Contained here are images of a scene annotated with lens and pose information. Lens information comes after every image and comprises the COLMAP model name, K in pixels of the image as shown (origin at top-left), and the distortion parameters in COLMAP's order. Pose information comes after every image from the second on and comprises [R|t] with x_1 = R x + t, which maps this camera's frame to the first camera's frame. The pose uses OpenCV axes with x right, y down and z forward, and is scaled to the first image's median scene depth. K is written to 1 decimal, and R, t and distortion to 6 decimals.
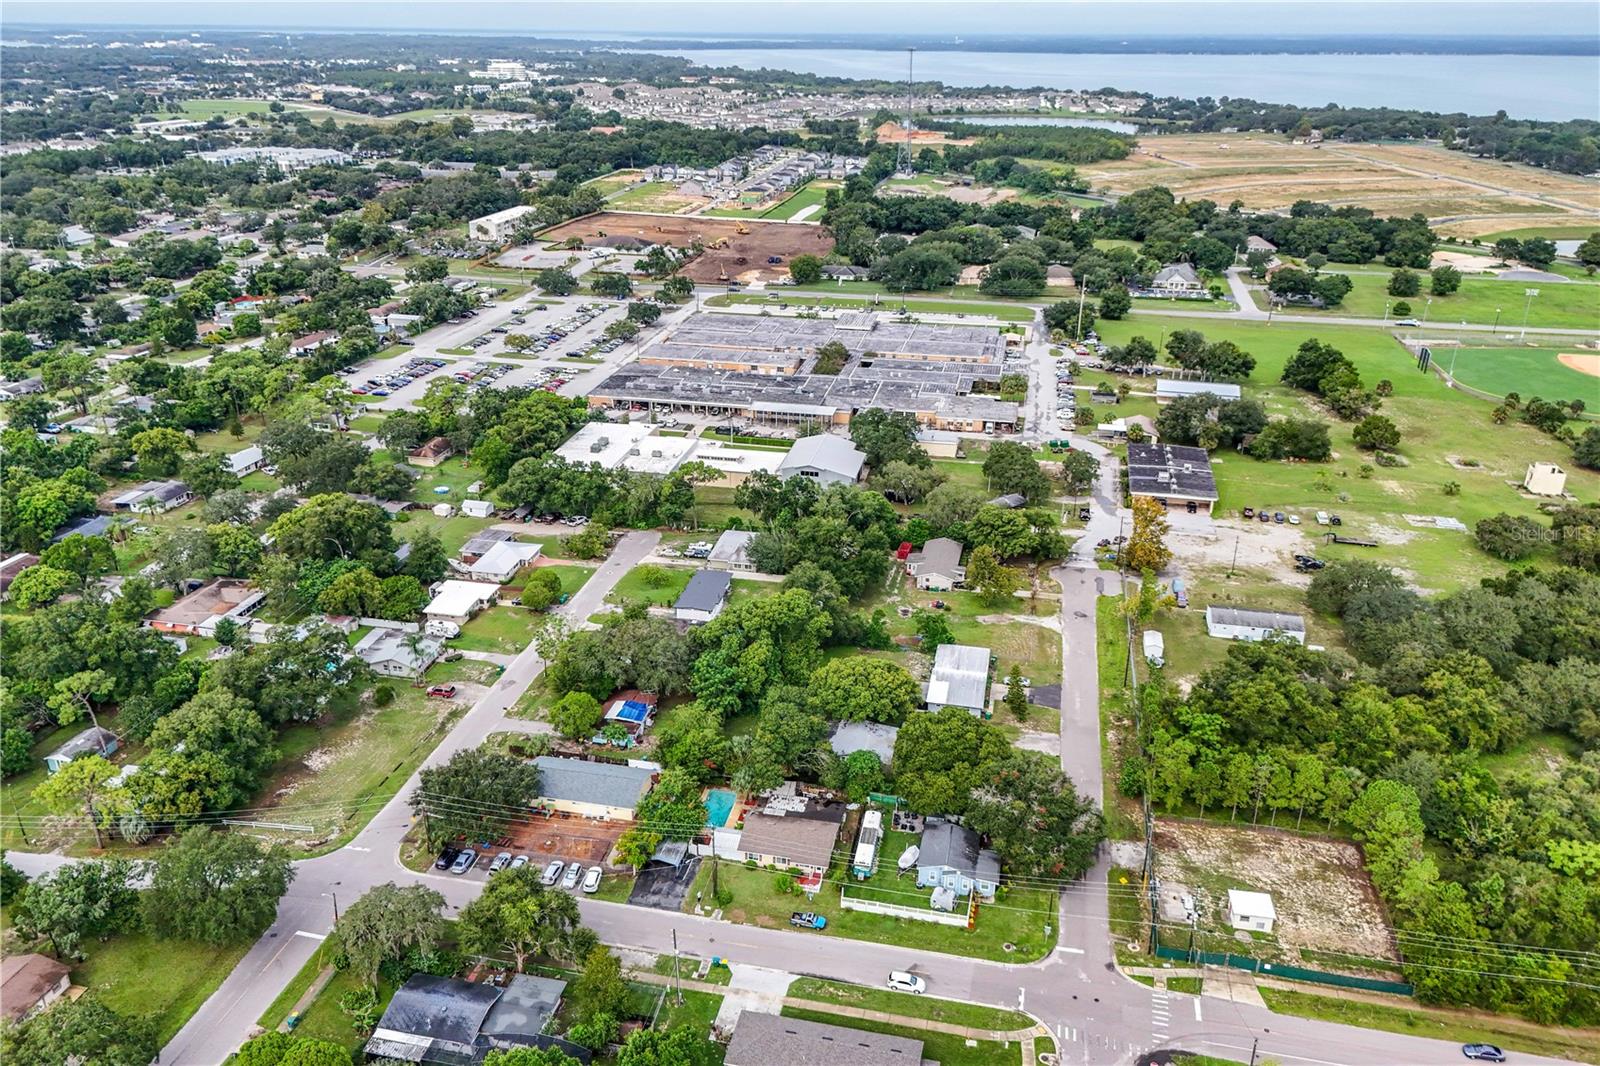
lens RADIAL K [[1198.1, 0, 807.7], [0, 1198.1, 532.7], [0, 0, 1]] dist [0.058607, -0.051599]
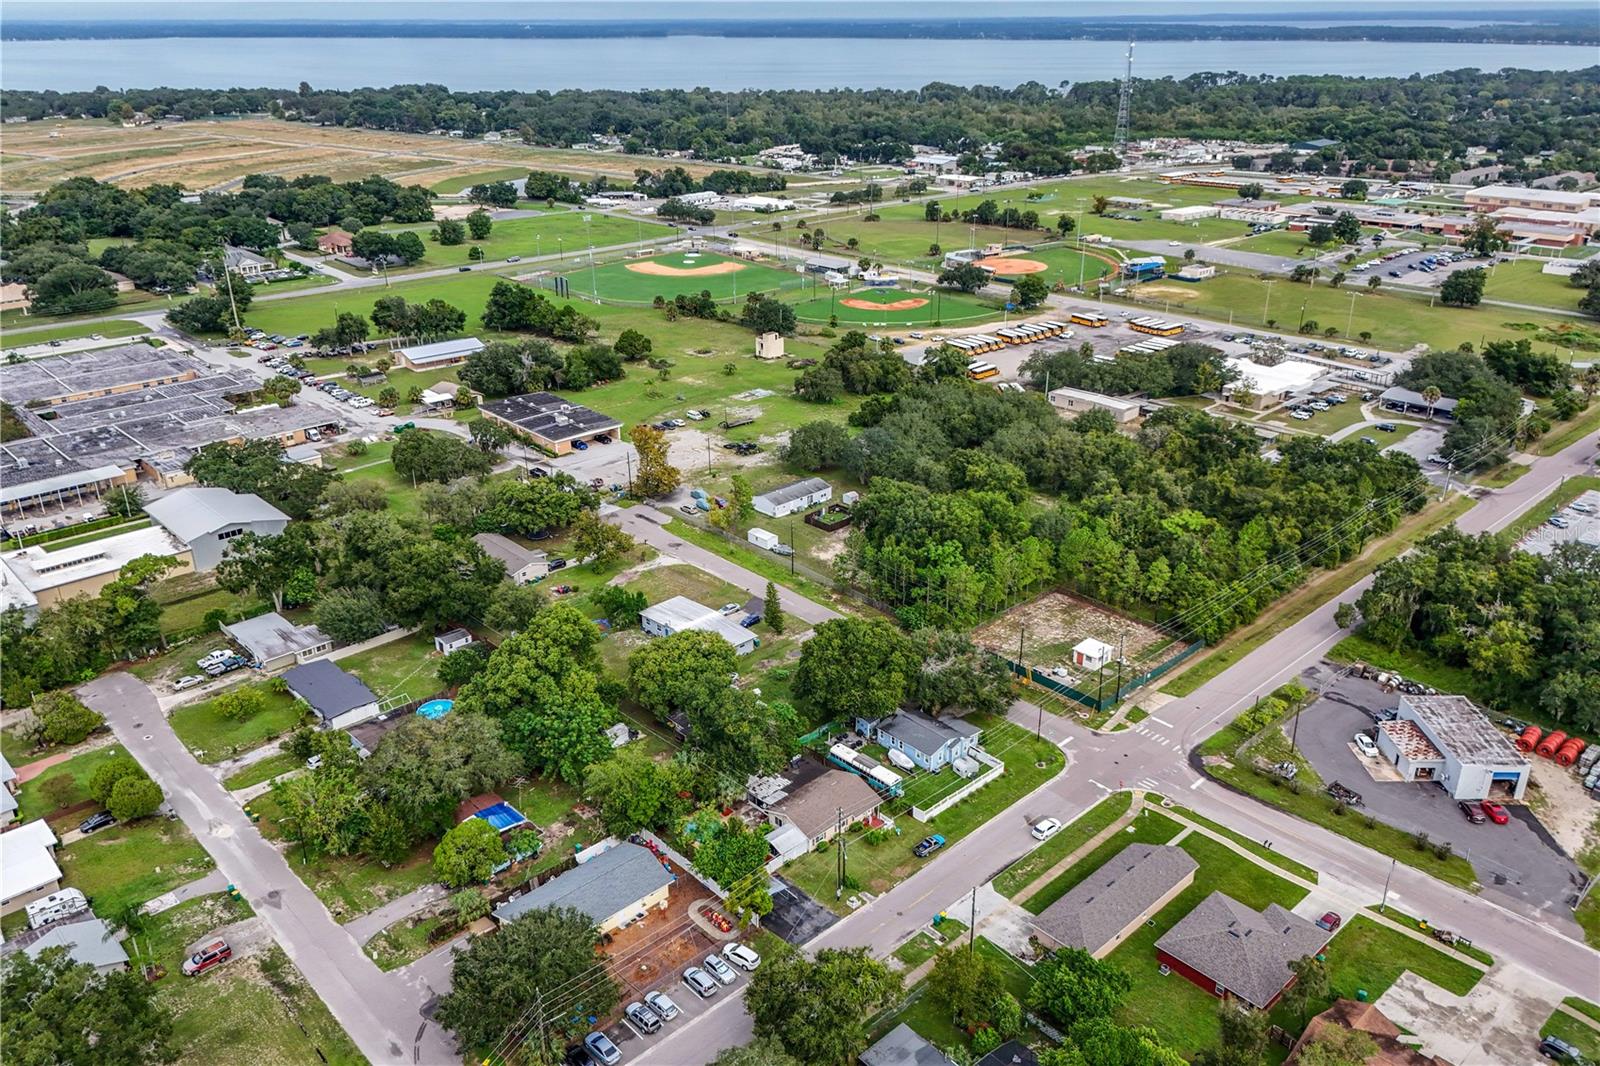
lens RADIAL K [[1198.1, 0, 807.7], [0, 1198.1, 532.7], [0, 0, 1]] dist [0.058607, -0.051599]
pose [[0.571277, -0.333220, 0.750072, -0.400451], [0.326126, 0.930794, 0.165119, -0.061954], [-0.753183, 0.150289, 0.640413, 0.232077]]
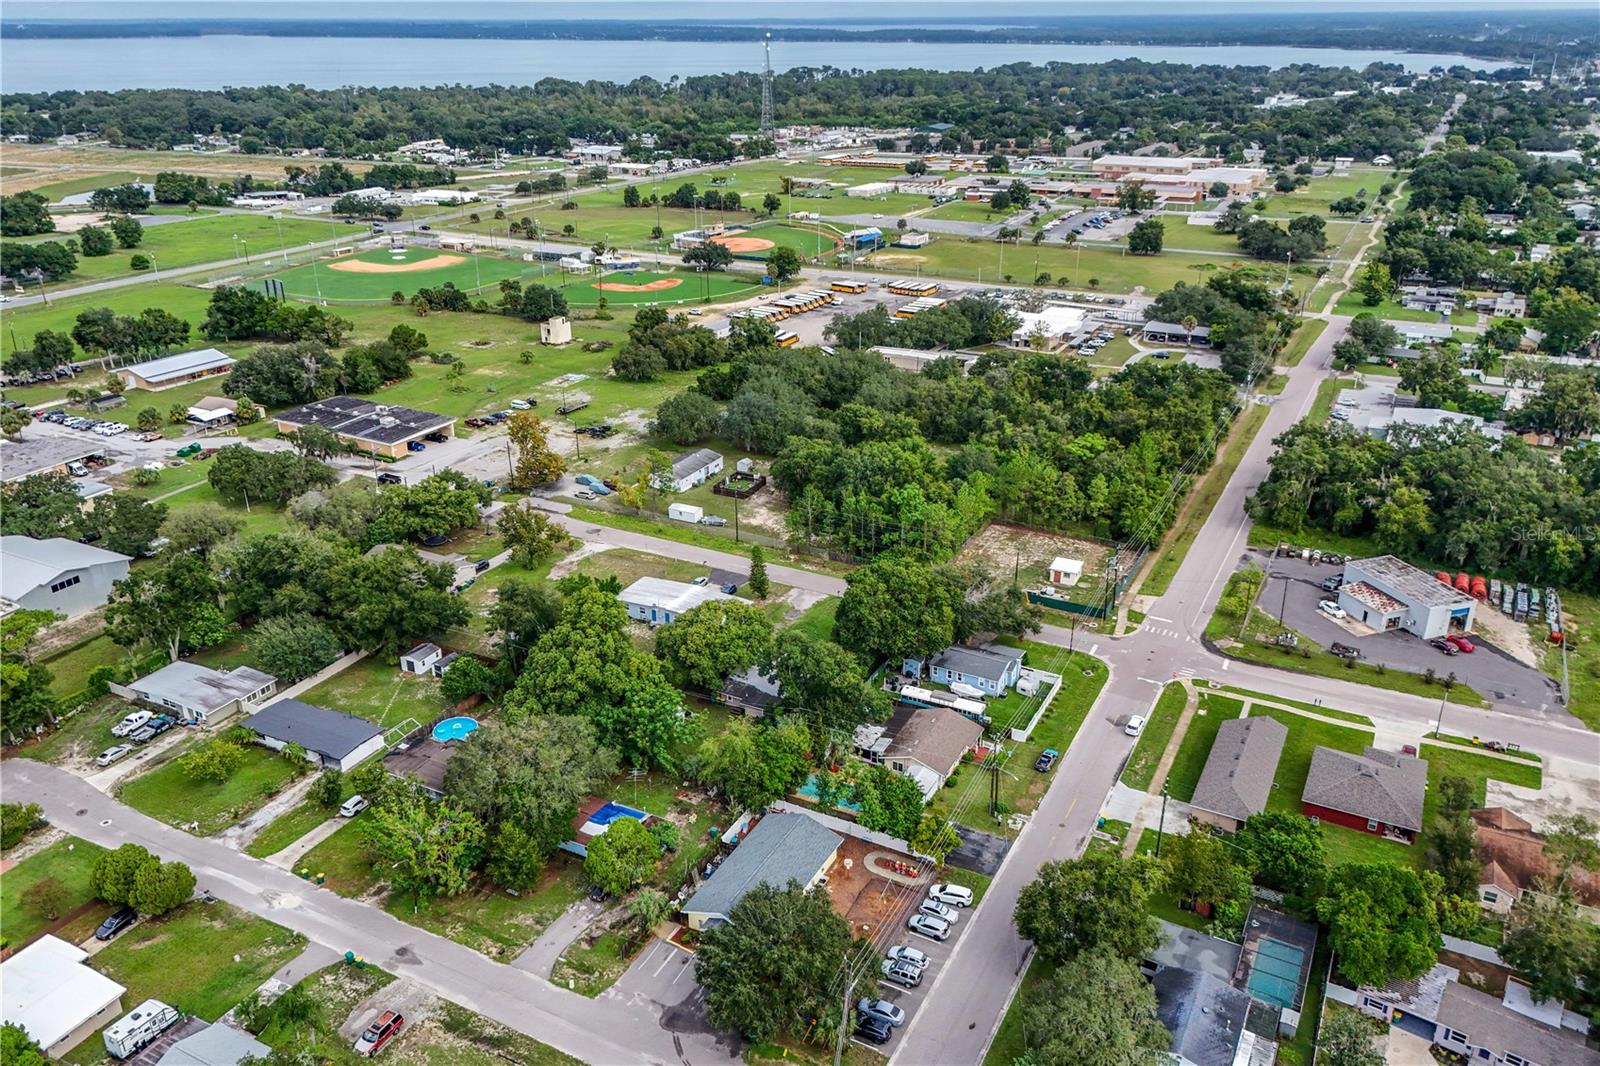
lens RADIAL K [[1198.1, 0, 807.7], [0, 1198.1, 532.7], [0, 0, 1]] dist [0.058607, -0.051599]
pose [[0.271812, -0.387626, 0.880832, -0.485266], [0.378856, 0.884482, 0.272322, -0.107595], [-0.884639, 0.259688, 0.387267, 0.420230]]
